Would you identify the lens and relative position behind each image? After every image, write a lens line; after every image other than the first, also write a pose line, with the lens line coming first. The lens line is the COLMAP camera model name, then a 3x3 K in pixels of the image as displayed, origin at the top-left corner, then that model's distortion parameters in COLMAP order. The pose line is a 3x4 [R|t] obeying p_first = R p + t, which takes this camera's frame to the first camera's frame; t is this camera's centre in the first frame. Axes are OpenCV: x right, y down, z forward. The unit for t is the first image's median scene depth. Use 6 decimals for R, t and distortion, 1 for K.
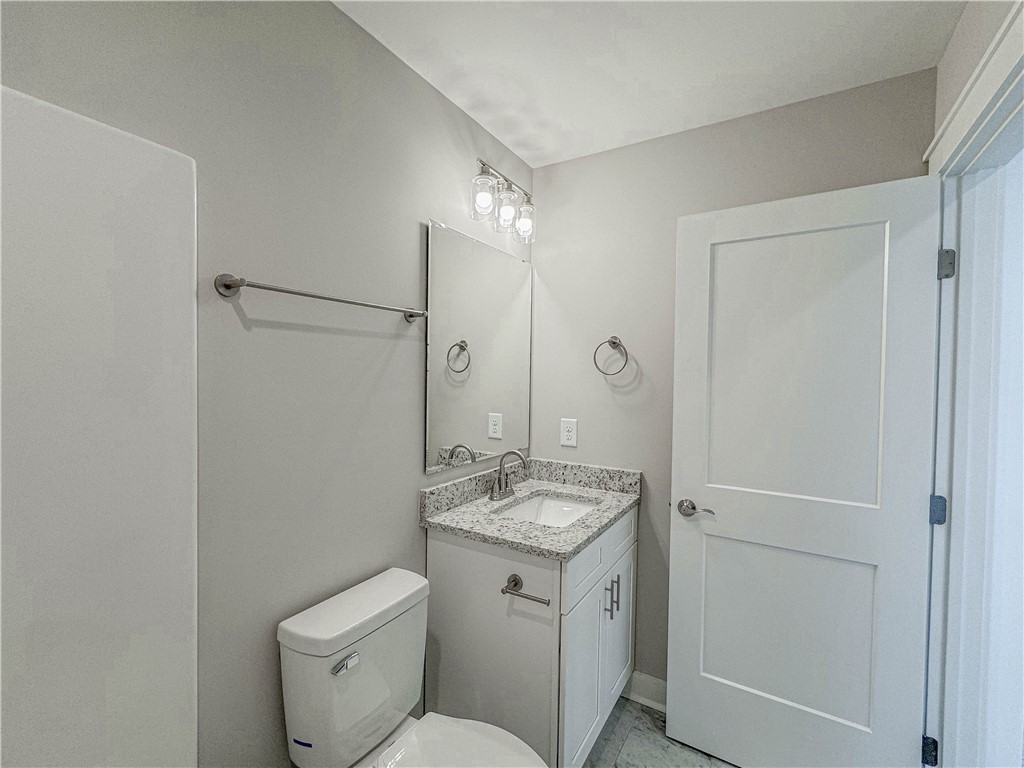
lens RADIAL K [[432.9, 0, 514.2], [0, 432.9, 384.0], [0, 0, 1]] dist [-0.000895, 0.000141]
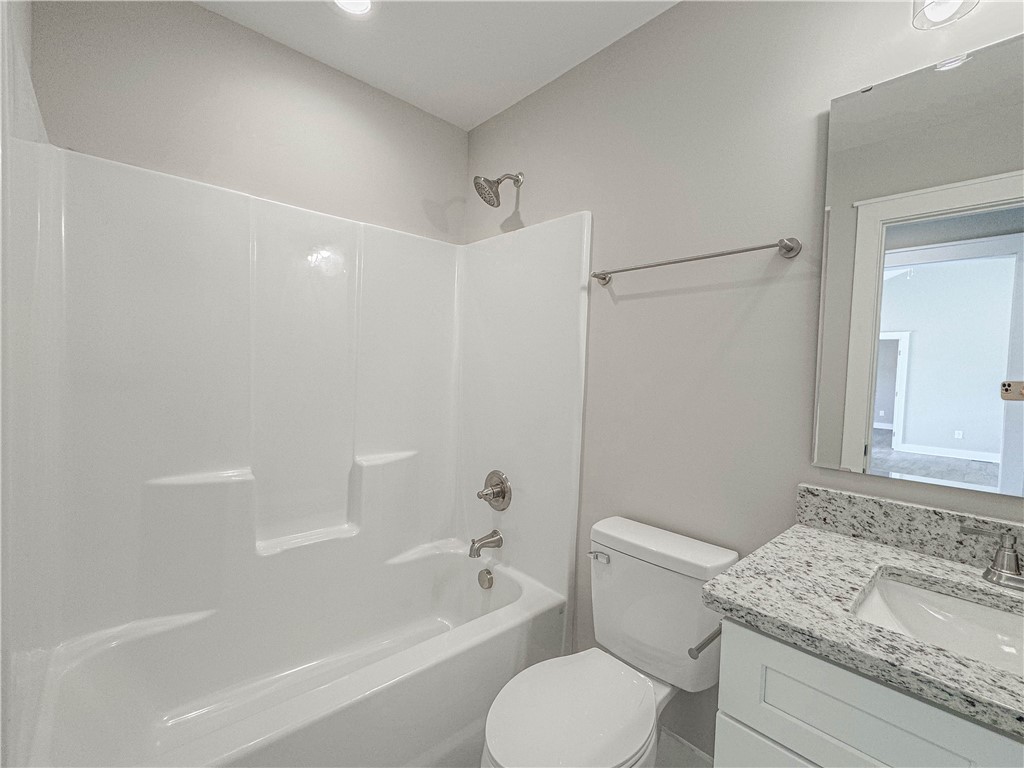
lens RADIAL K [[432.9, 0, 514.2], [0, 432.9, 384.0], [0, 0, 1]] dist [-0.000895, 0.000141]
pose [[-0.232355, 0.018213, -0.972460, 0.591893], [-0.050249, 0.998265, 0.030703, 0.078239], [0.971332, 0.055999, -0.231037, 0.675505]]
